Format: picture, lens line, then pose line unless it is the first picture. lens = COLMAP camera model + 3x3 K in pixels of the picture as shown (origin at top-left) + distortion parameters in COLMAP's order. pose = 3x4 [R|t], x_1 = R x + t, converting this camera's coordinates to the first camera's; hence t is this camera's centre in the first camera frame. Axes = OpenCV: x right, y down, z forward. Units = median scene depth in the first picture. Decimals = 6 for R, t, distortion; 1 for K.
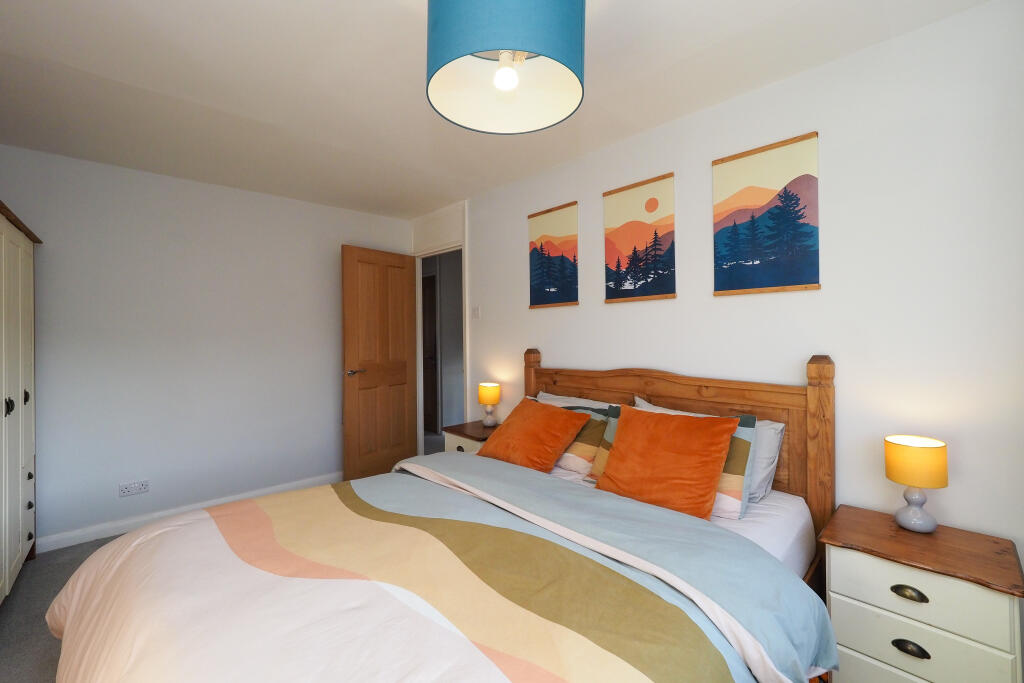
lens RADIAL K [[427.1, 0, 495.4], [0, 427.1, 337.7], [0, 0, 1]] dist [-0.004676, -0.000641]
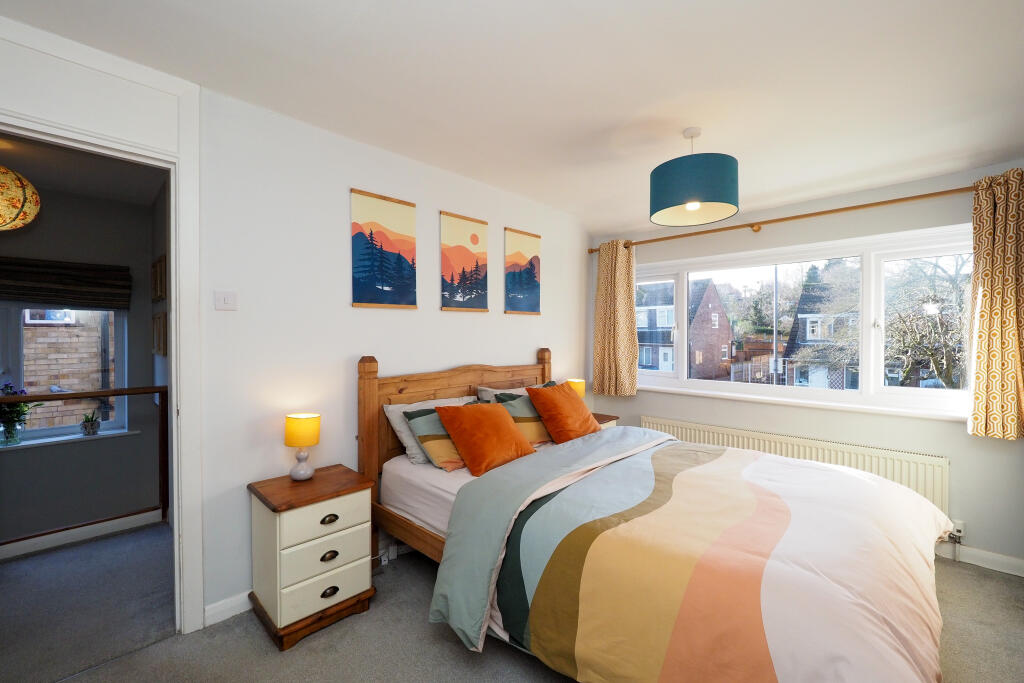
lens RADIAL K [[427.1, 0, 495.4], [0, 427.1, 337.7], [0, 0, 1]] dist [-0.004676, -0.000641]
pose [[-0.056591, -0.004719, 0.998386, -0.887215], [0.006240, 0.999968, 0.005081, -0.014396], [-0.998378, 0.006517, -0.056559, 0.950774]]
